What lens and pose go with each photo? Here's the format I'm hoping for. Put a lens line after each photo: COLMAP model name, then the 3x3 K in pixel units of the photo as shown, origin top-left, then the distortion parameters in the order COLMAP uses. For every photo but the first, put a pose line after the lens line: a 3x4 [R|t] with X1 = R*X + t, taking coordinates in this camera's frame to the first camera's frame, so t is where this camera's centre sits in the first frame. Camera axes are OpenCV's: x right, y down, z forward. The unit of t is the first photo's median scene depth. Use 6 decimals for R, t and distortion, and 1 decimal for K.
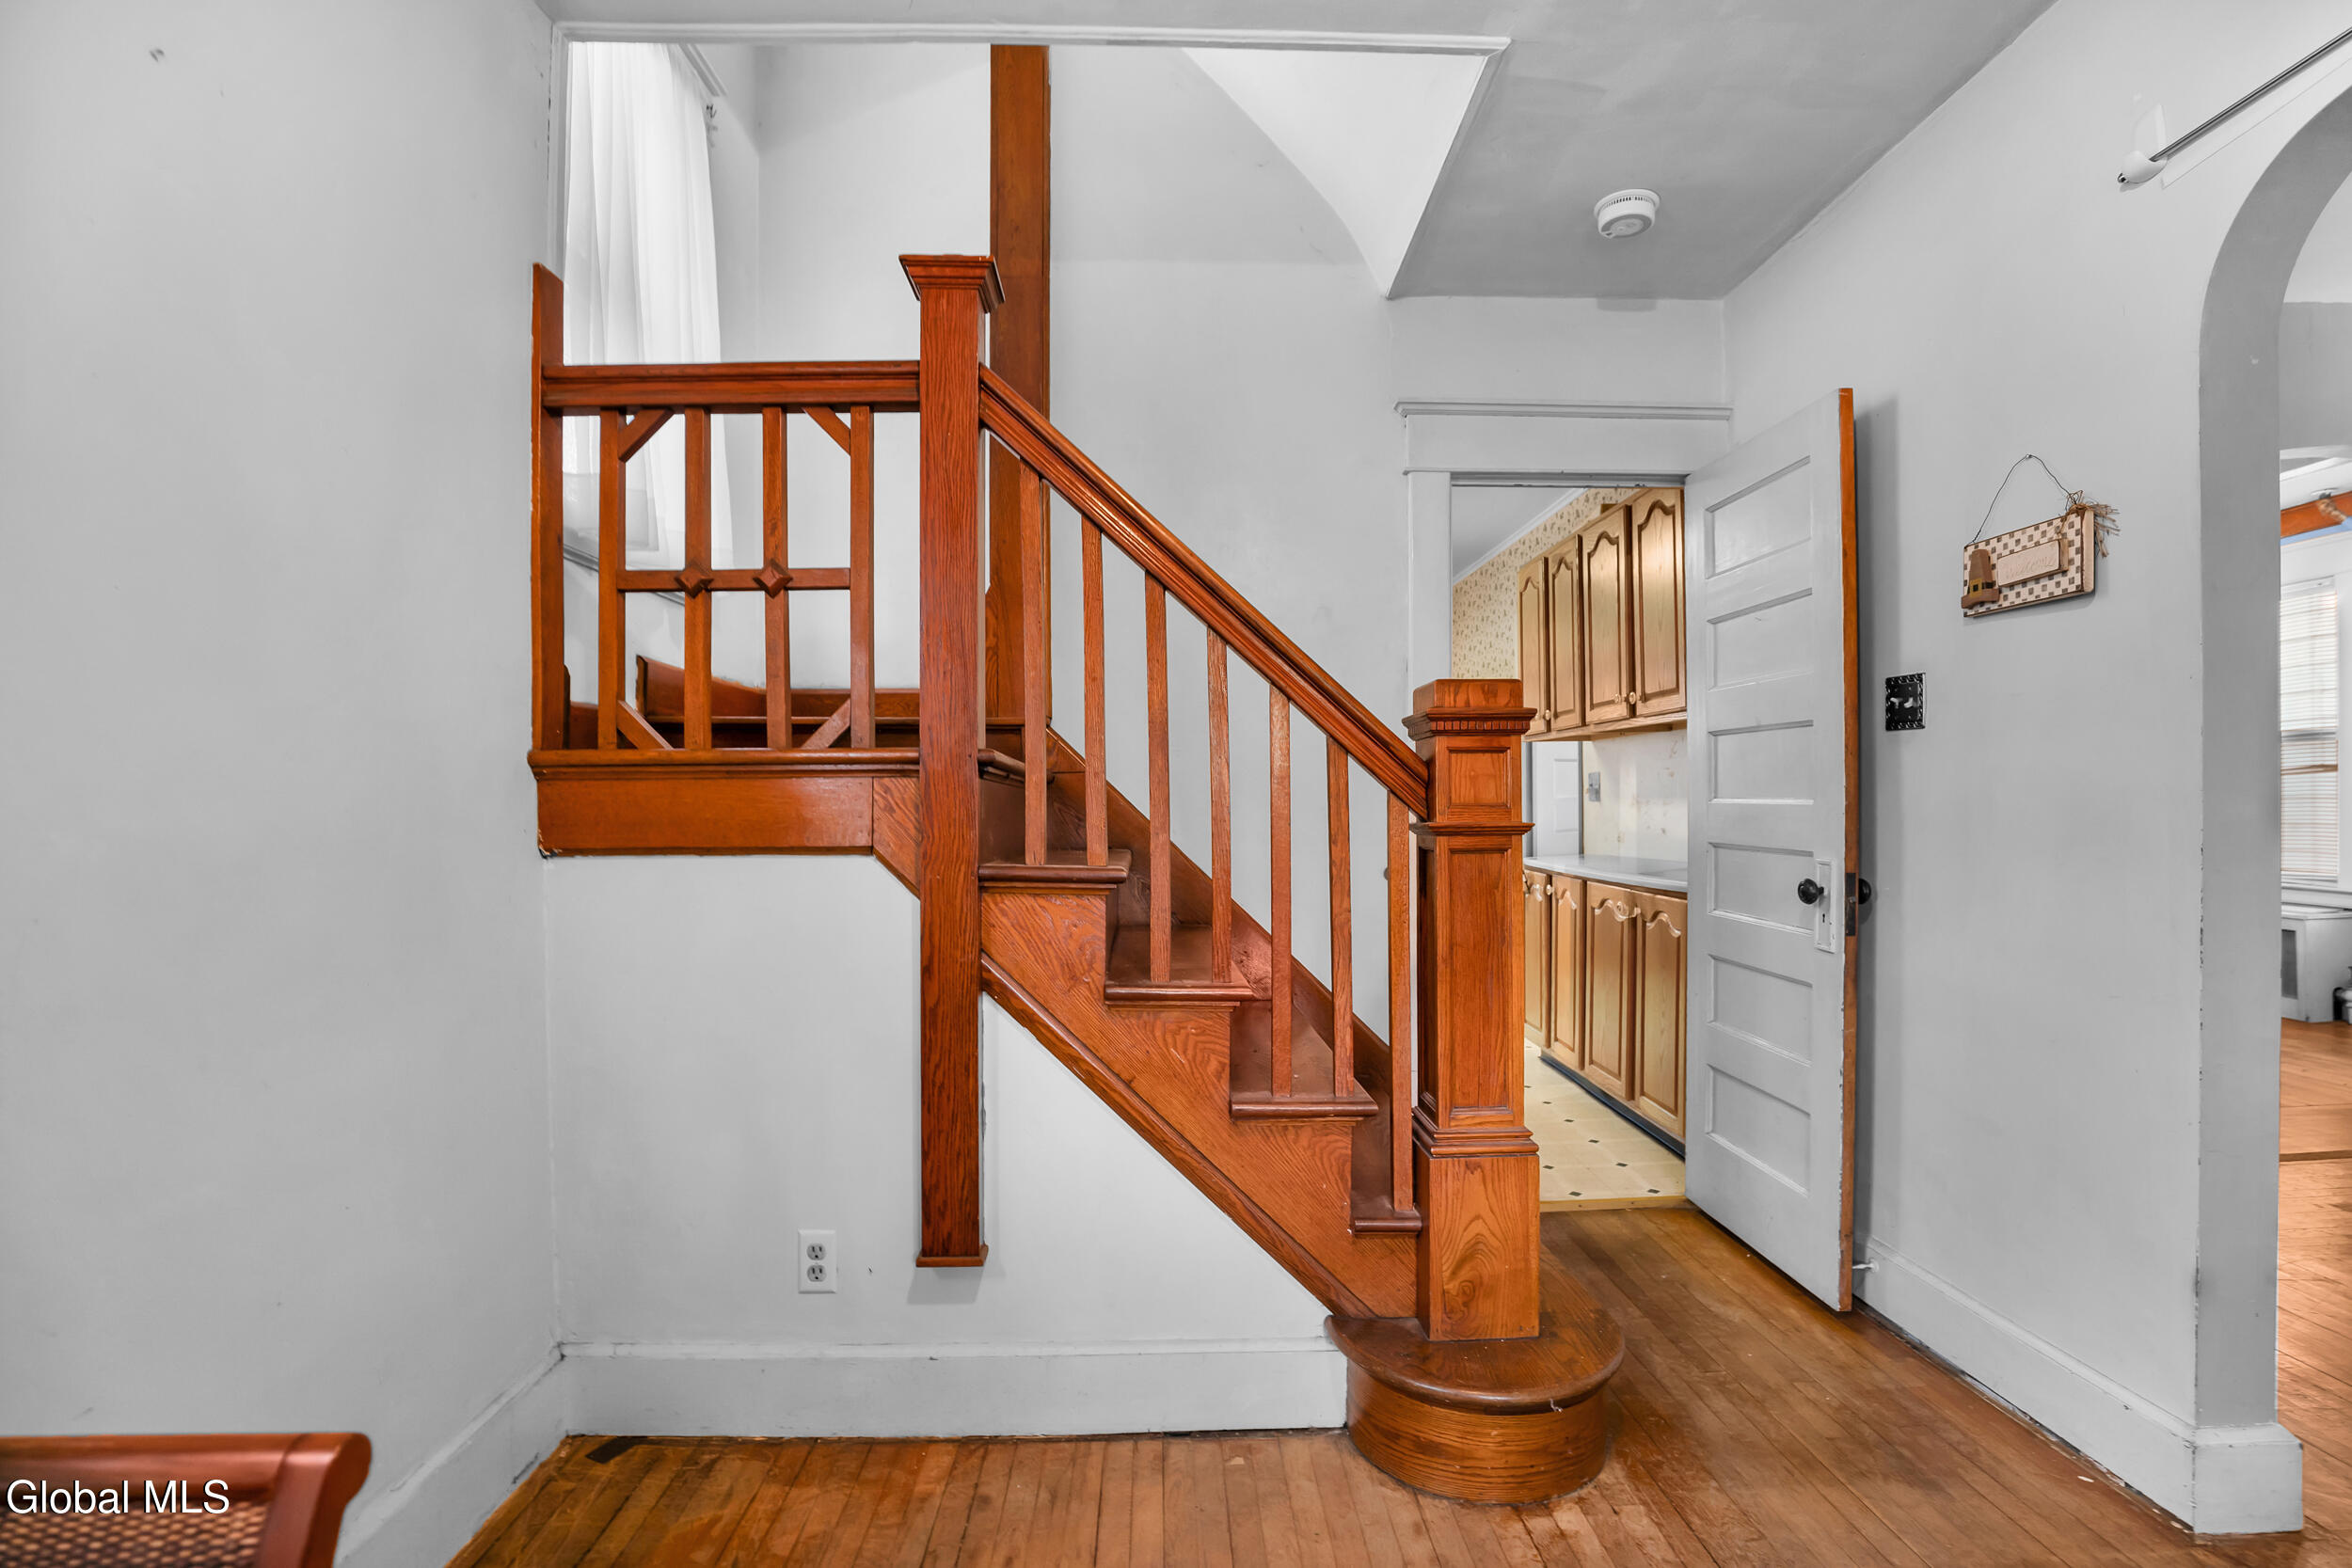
lens RADIAL K [[1111.9, 0, 1208.2], [0, 1111.9, 823.8], [0, 0, 1]] dist [-0.031096, 0.000617]
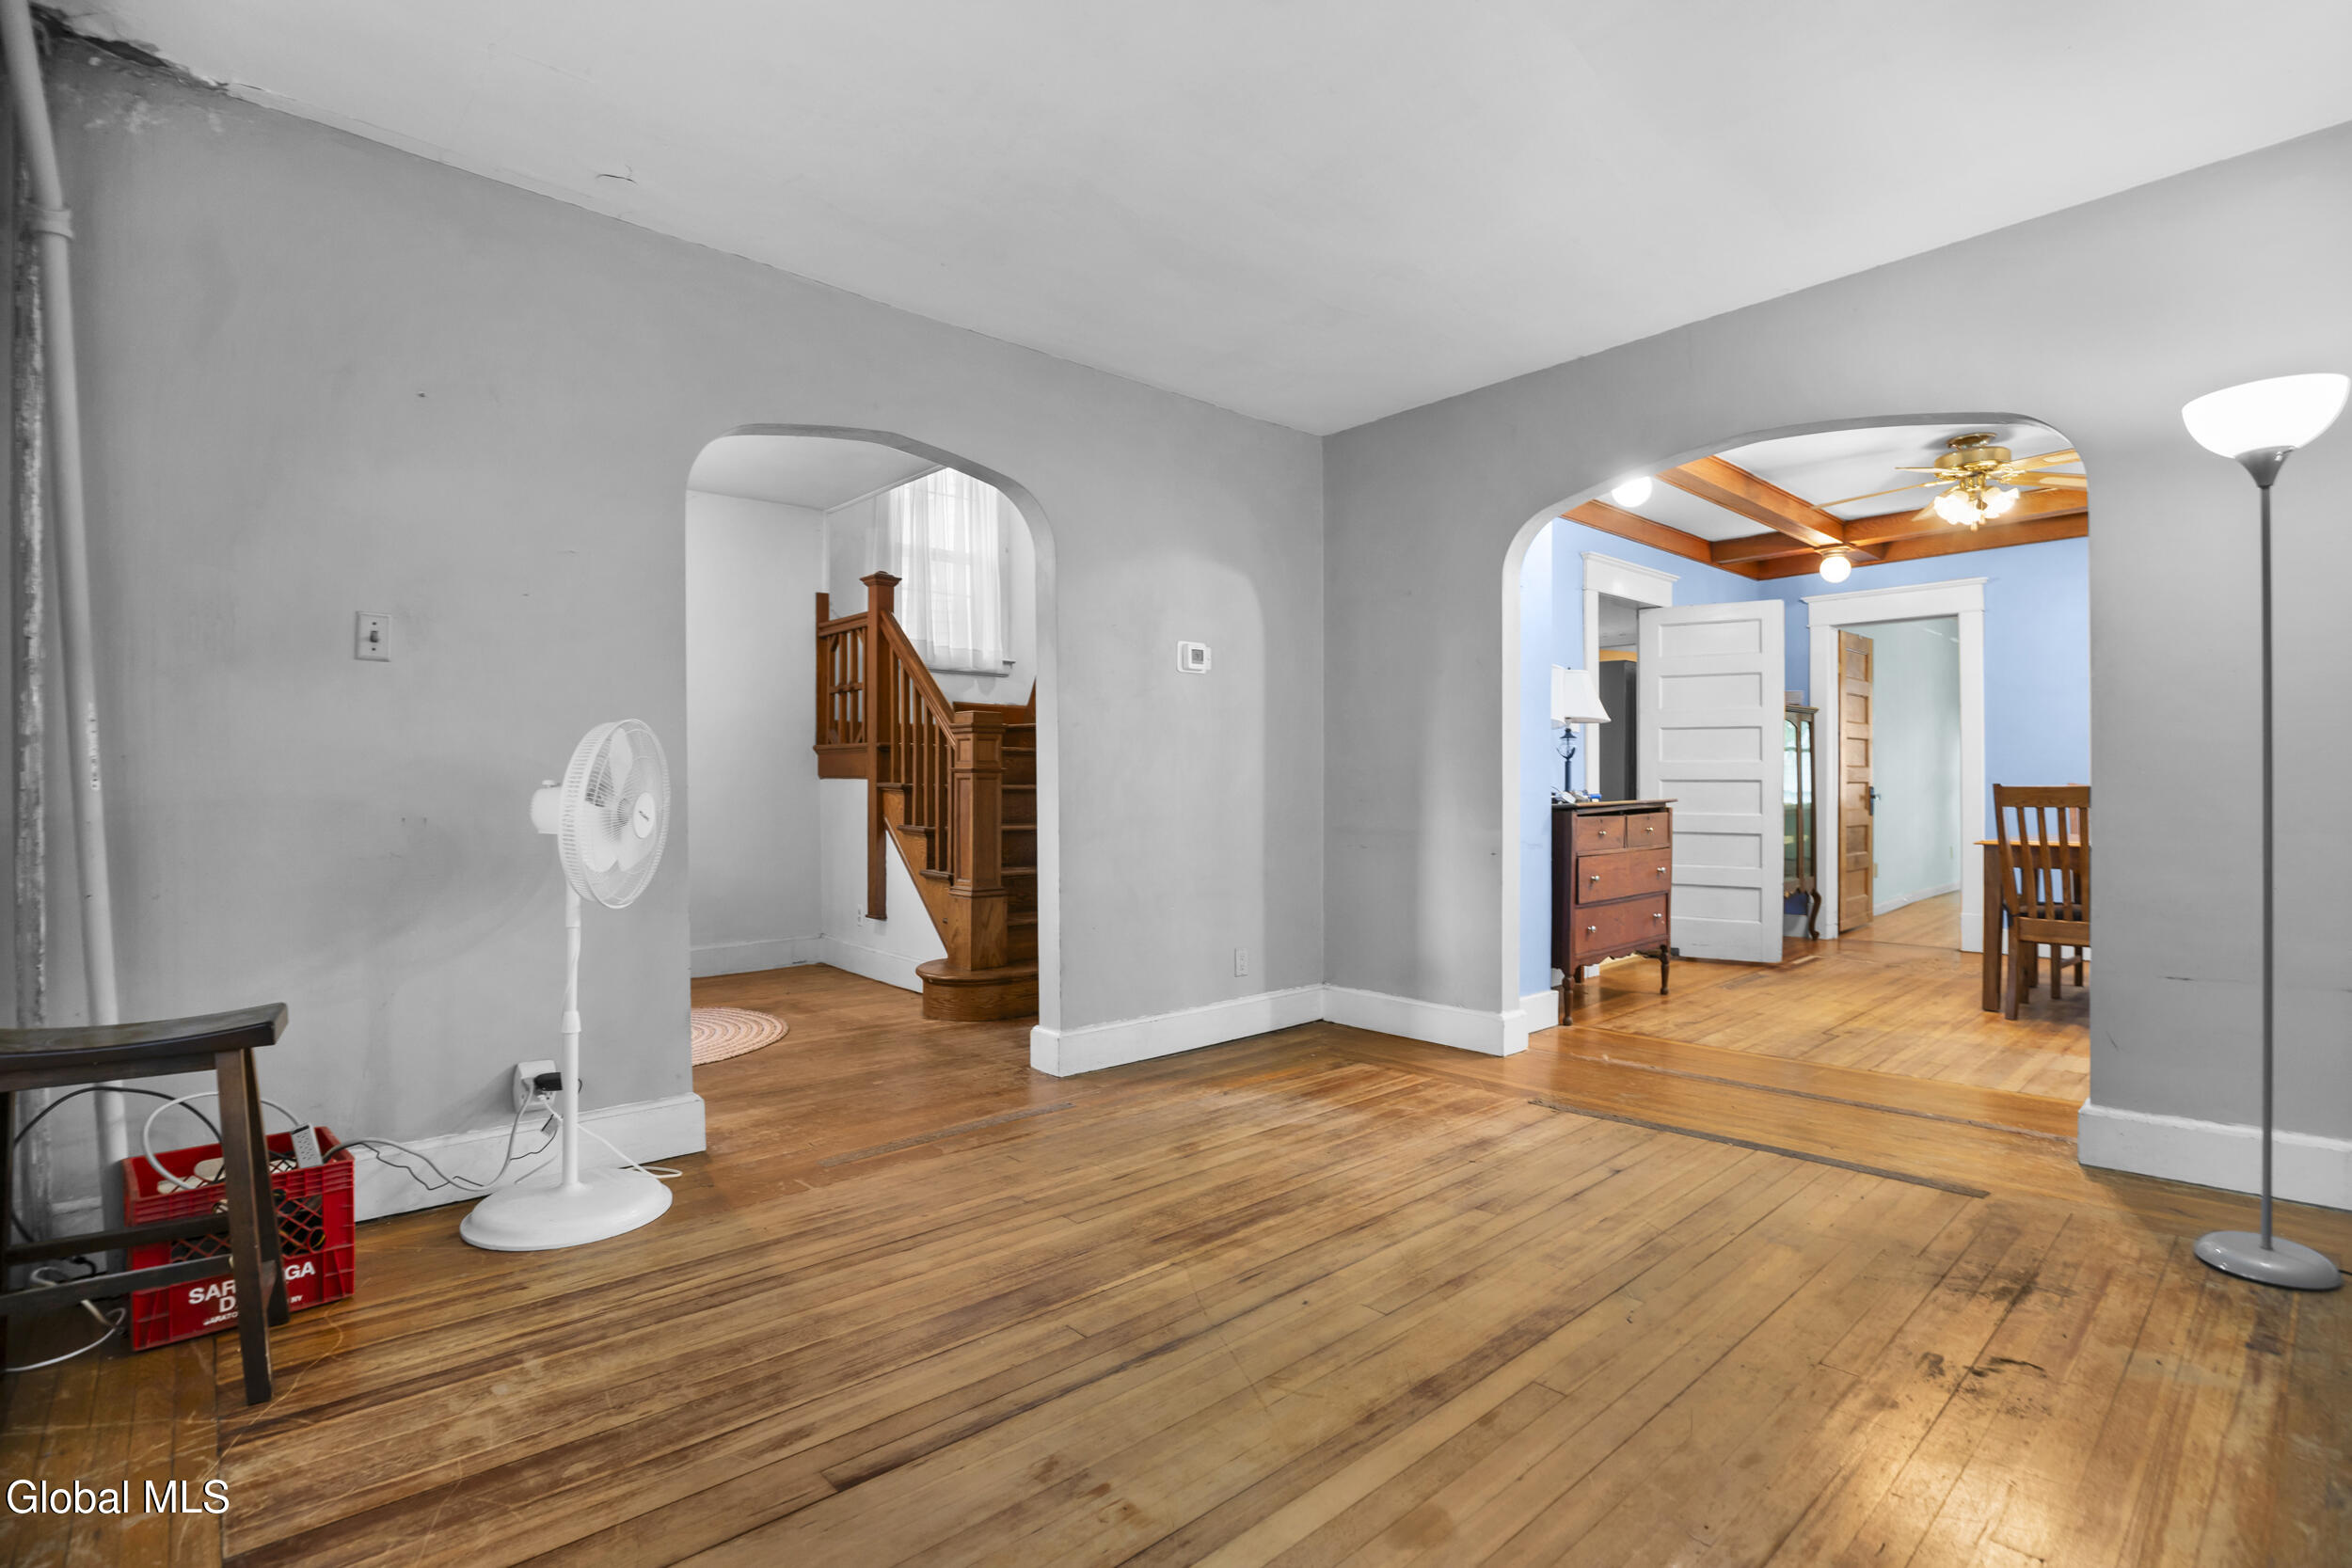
lens RADIAL K [[1097.7, 0, 1197.2], [0, 1097.7, 765.3], [0, 0, 1]] dist [-0.032518, 0.000525]
pose [[0.650606, -0.007717, -0.759376, 2.425529], [-0.017117, 0.999545, -0.024823, 0.049645], [0.759222, 0.029148, 0.650178, -0.221451]]
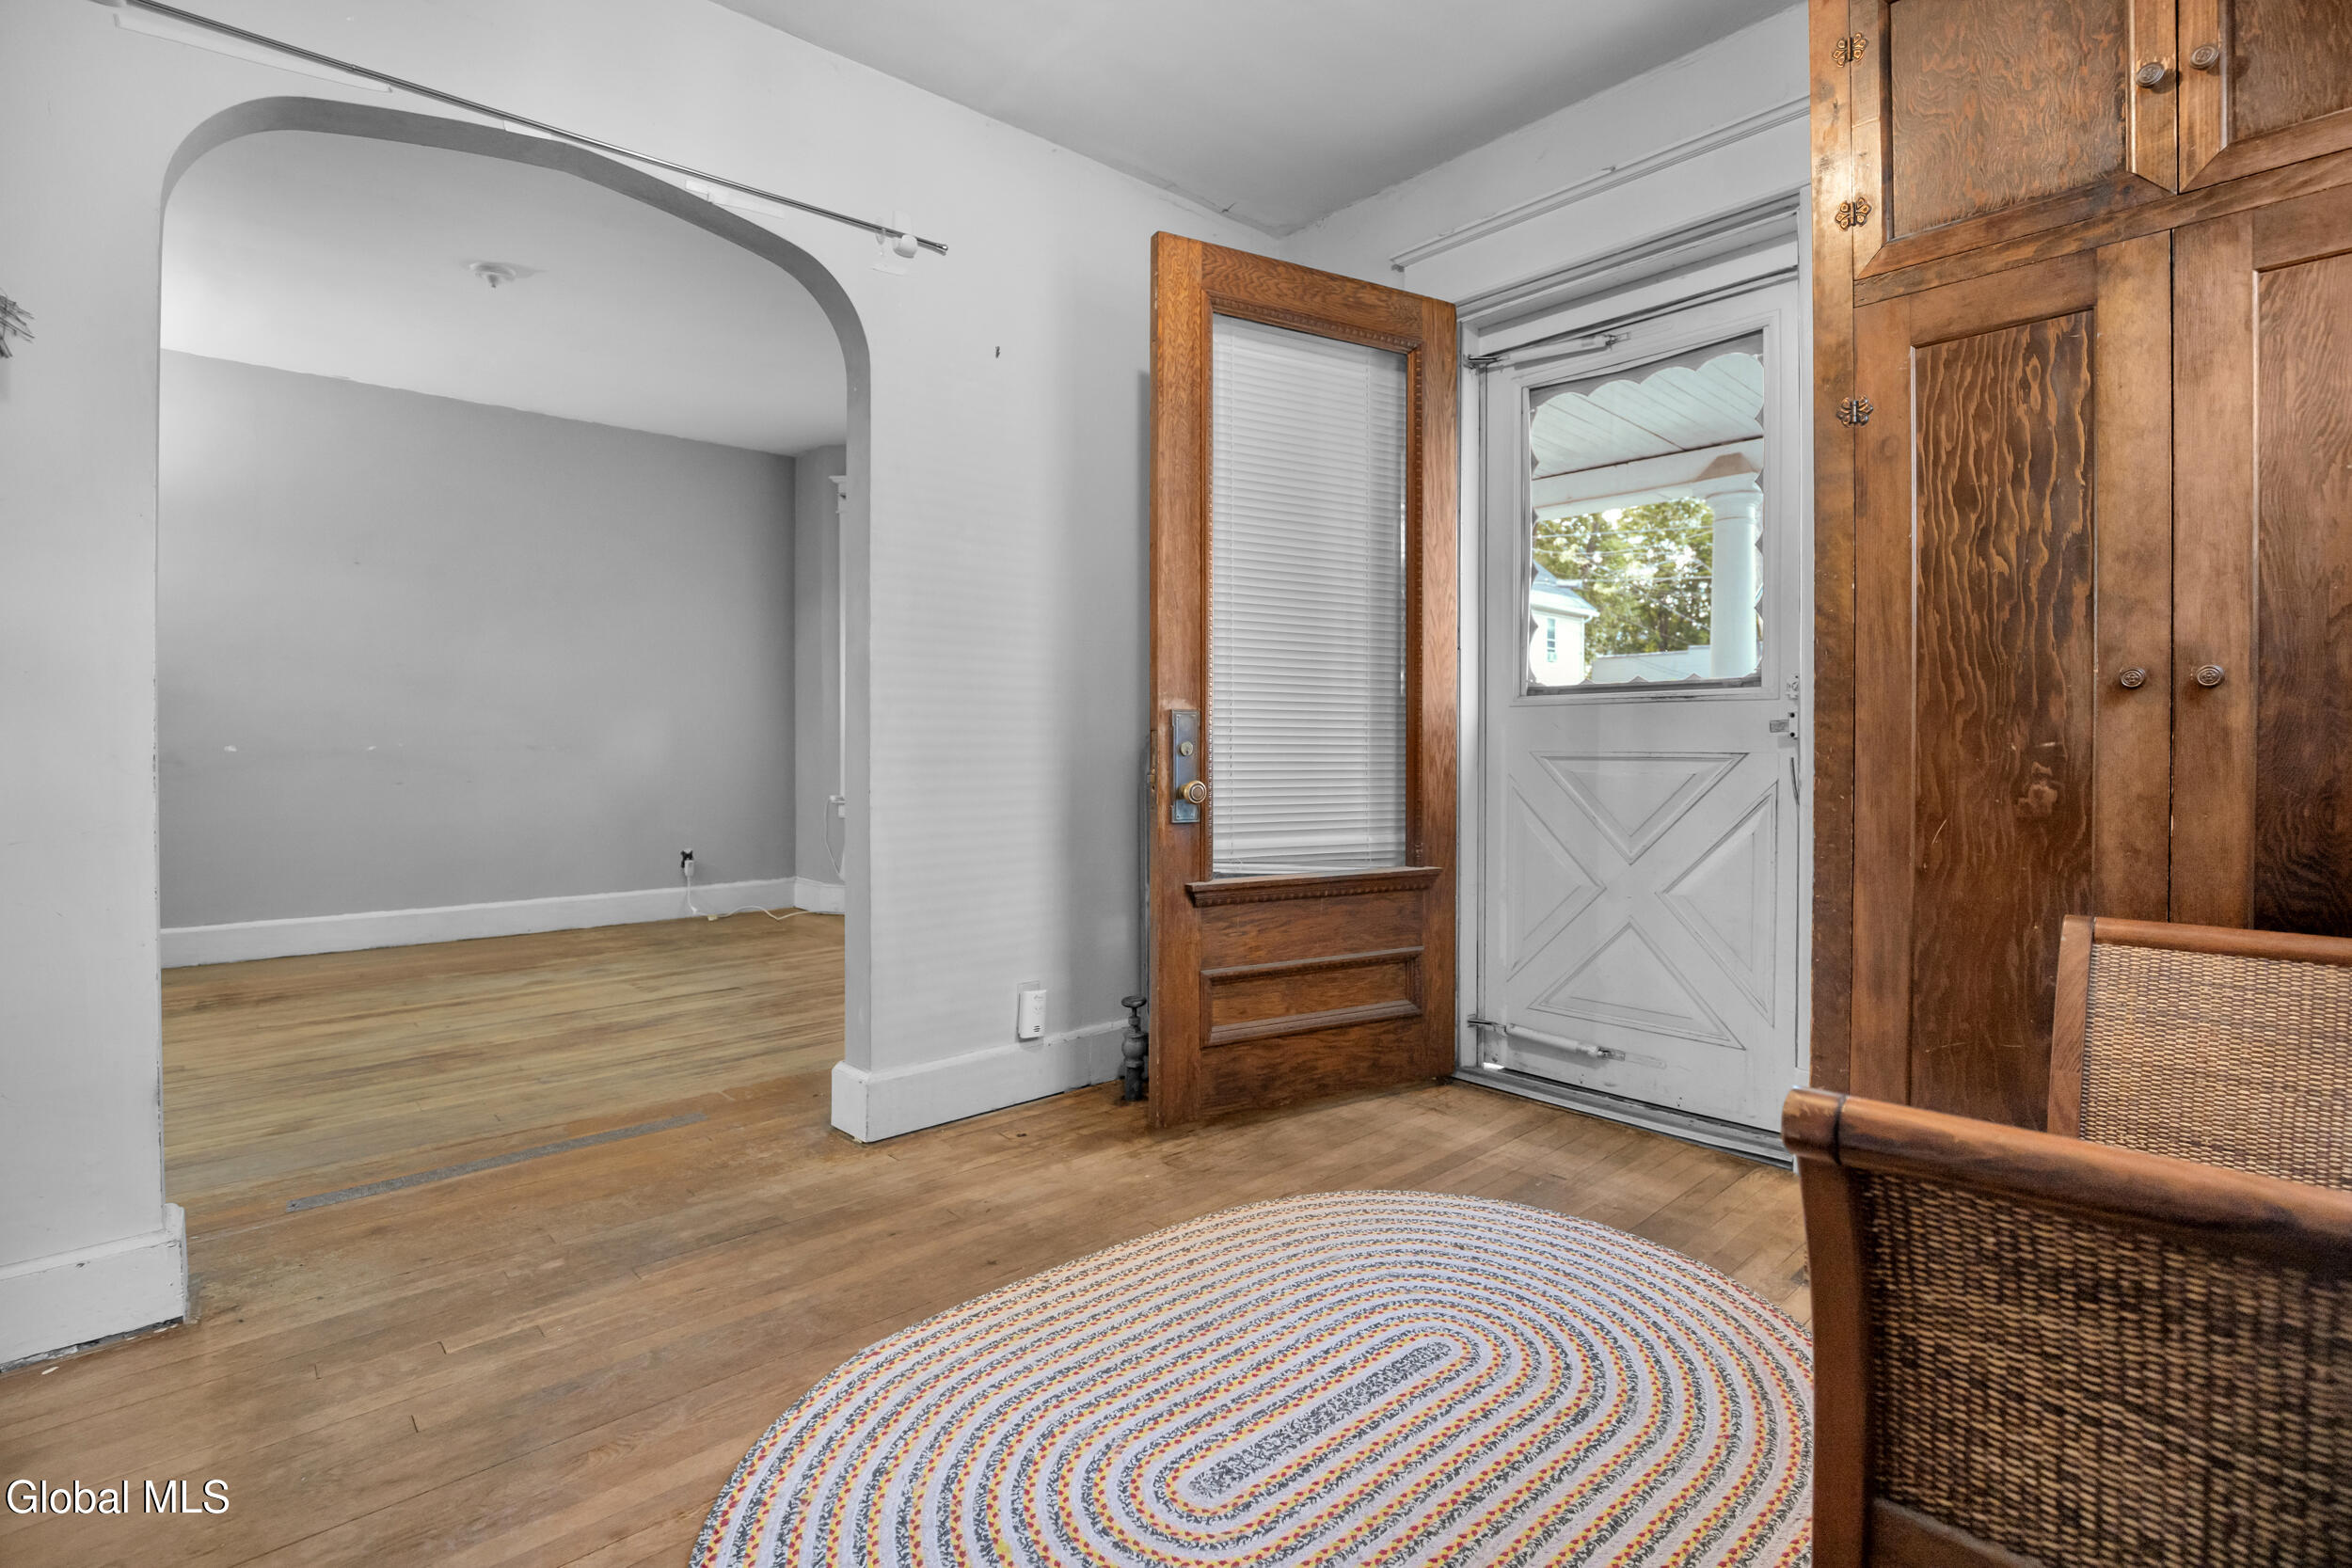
lens RADIAL K [[1097.7, 0, 1197.2], [0, 1097.7, 765.3], [0, 0, 1]] dist [-0.032518, 0.000525]
pose [[-0.651633, -0.010184, 0.758466, -0.449680], [0.017966, 0.999422, 0.028854, 0.083090], [-0.758321, 0.032429, -0.651074, 0.765361]]
